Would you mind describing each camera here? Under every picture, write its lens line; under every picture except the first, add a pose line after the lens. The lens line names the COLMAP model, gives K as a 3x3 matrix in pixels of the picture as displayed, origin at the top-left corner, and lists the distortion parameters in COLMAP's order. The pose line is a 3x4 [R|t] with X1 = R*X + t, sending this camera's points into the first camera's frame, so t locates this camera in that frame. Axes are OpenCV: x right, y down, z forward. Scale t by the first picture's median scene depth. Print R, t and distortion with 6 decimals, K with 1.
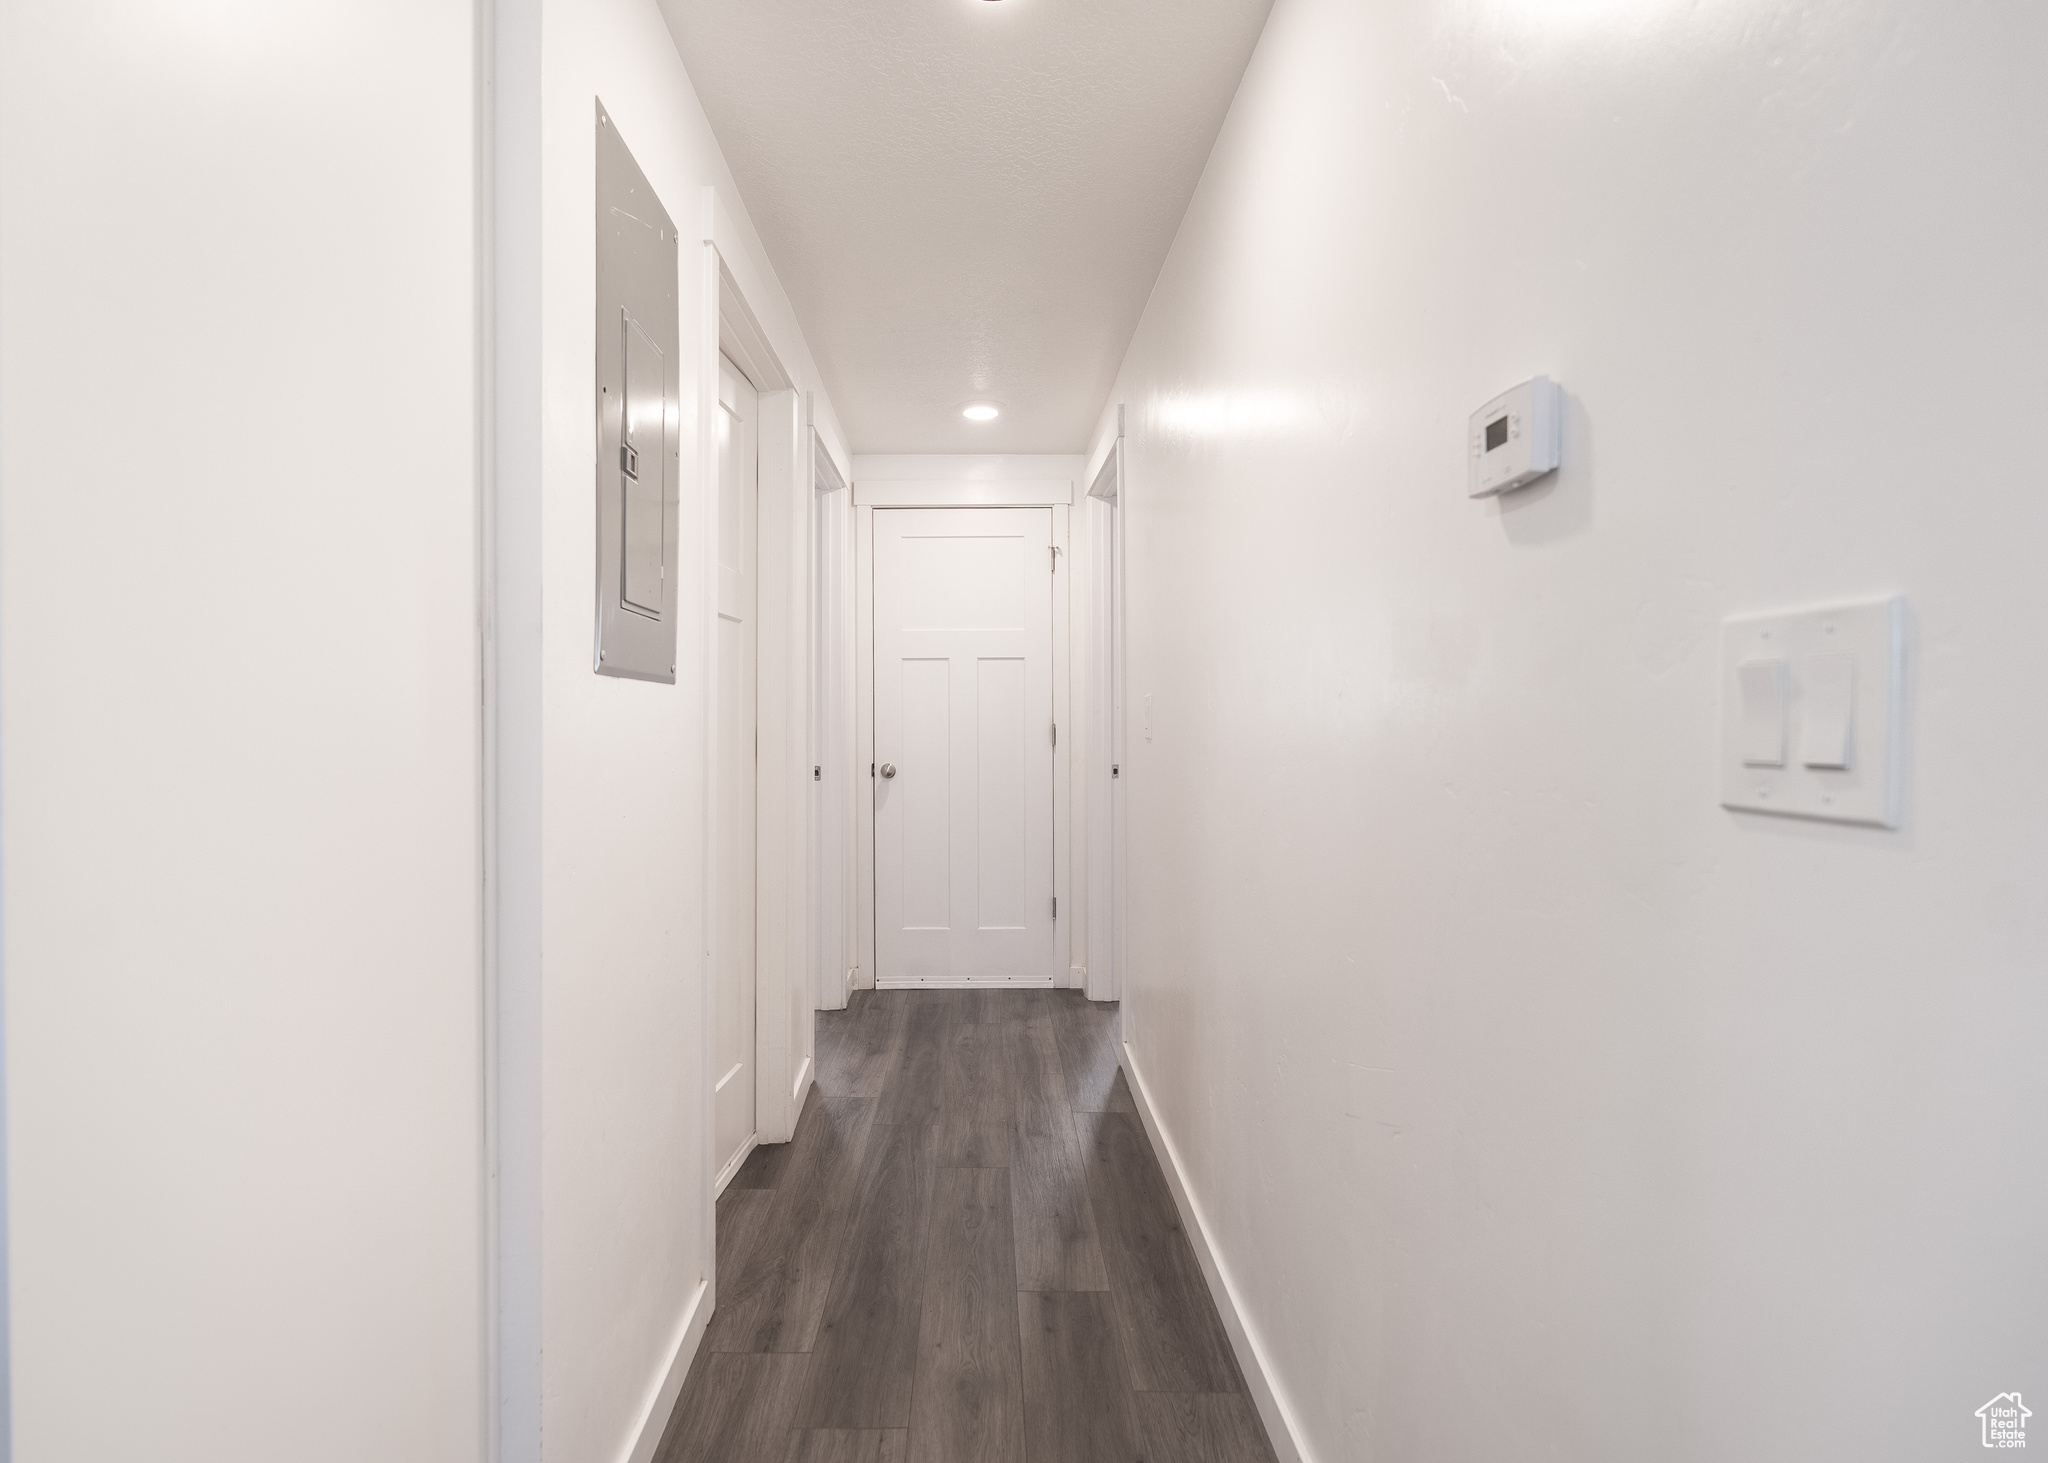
lens RADIAL K [[985.9, 0, 1028.6], [0, 985.9, 724.7], [0, 0, 1]] dist [-0.001215, -0.000163]
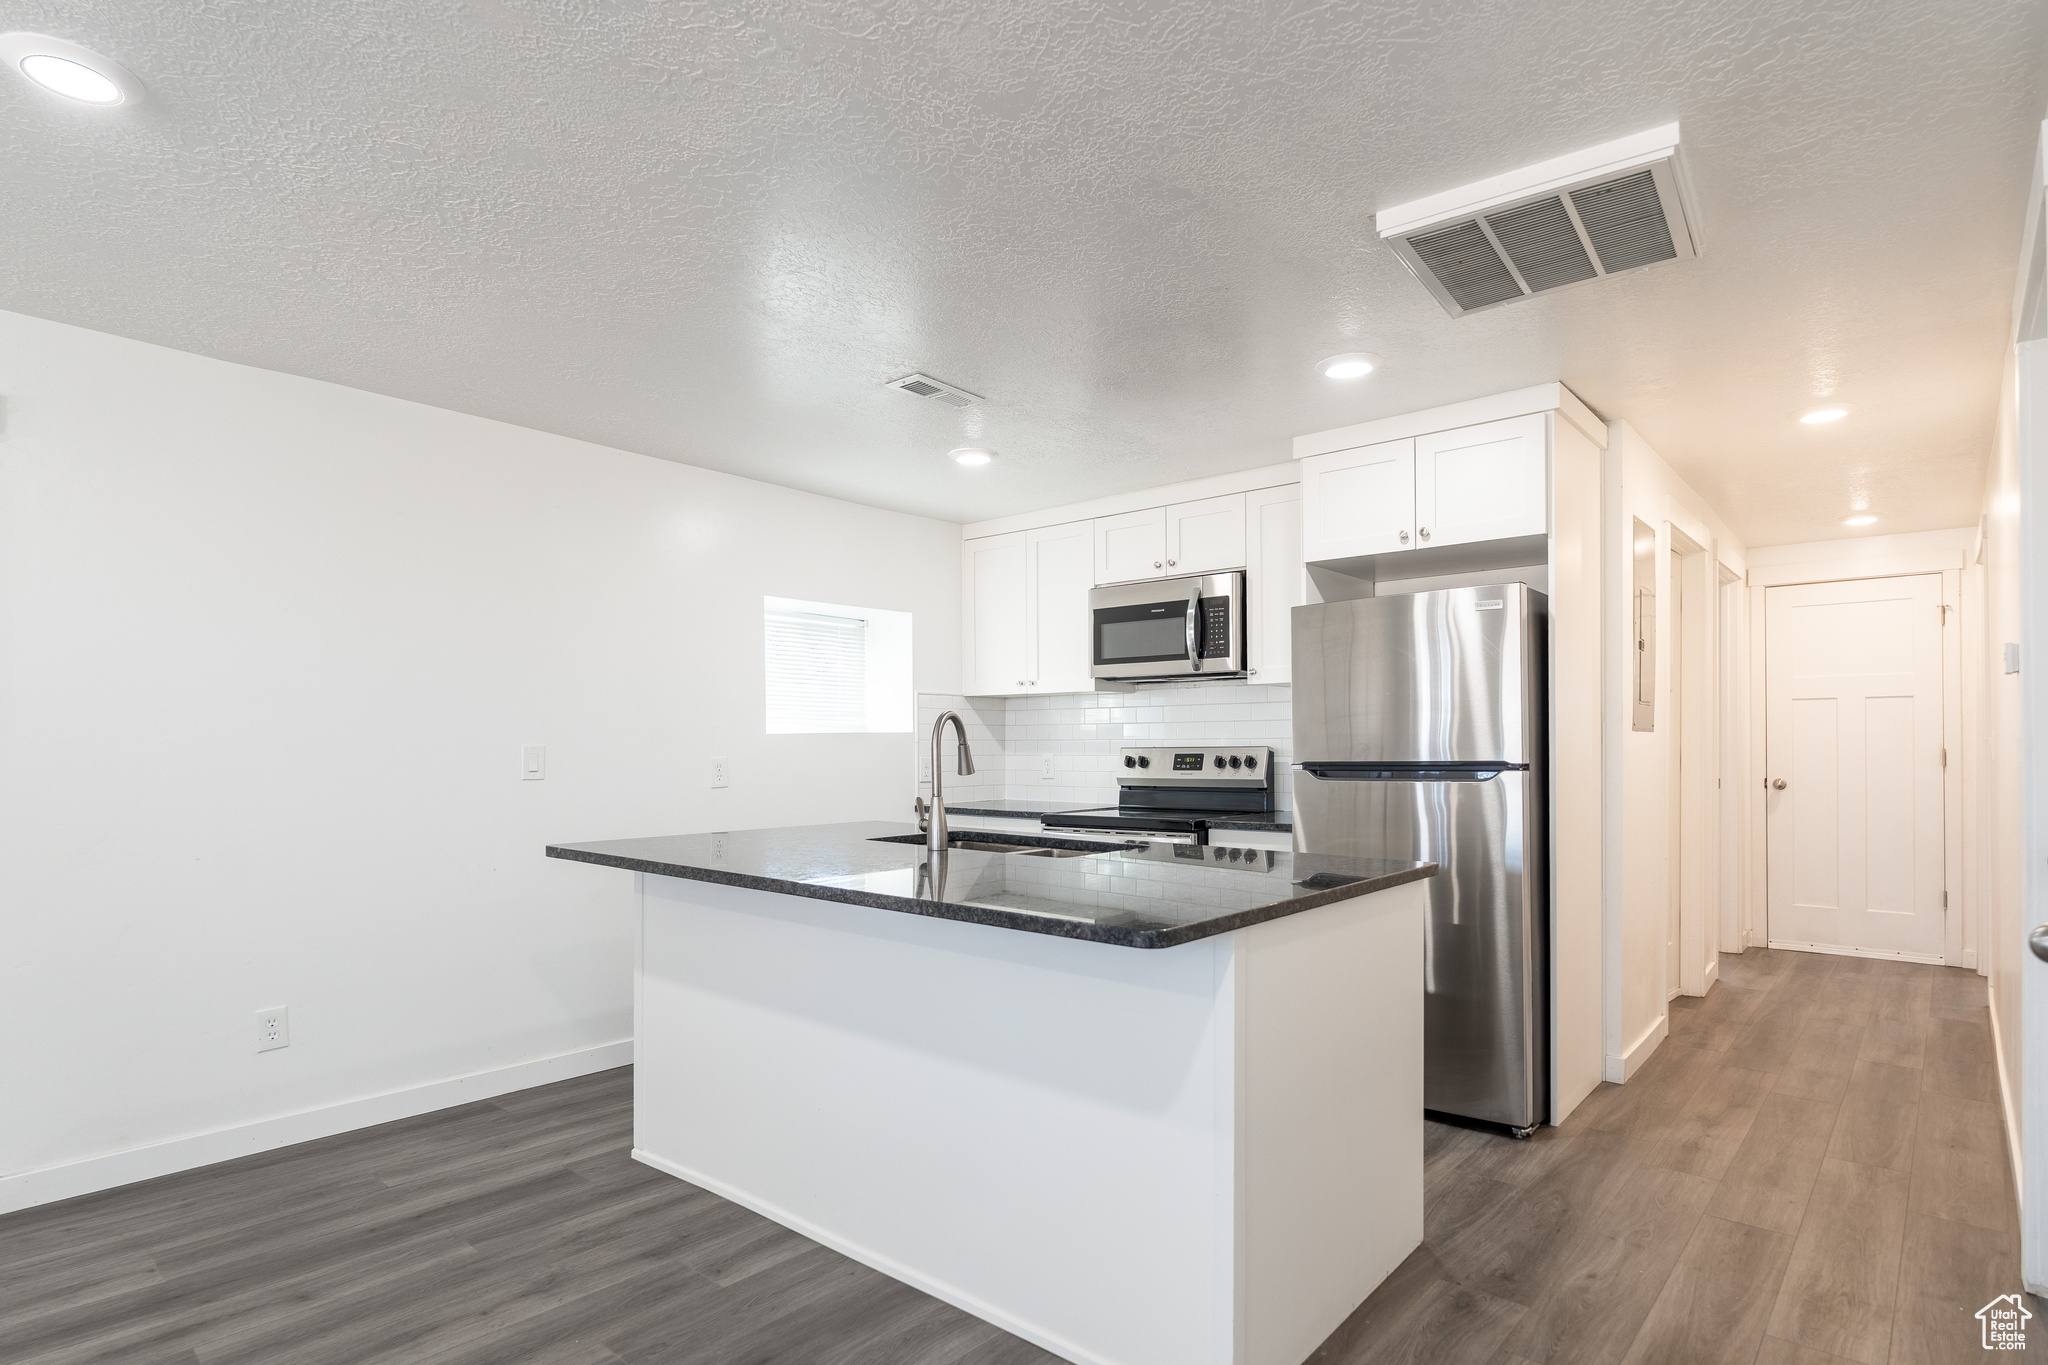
lens RADIAL K [[1049.1, 0, 1002.2], [0, 1049.1, 745.1], [0, 0, 1]] dist [-0.005979, -0.000535]
pose [[0.701479, -0.000625, -0.712690, 0.145077], [-0.000886, 0.999998, -0.001748, -0.003163], [0.712690, 0.001857, 0.701477, -0.841114]]
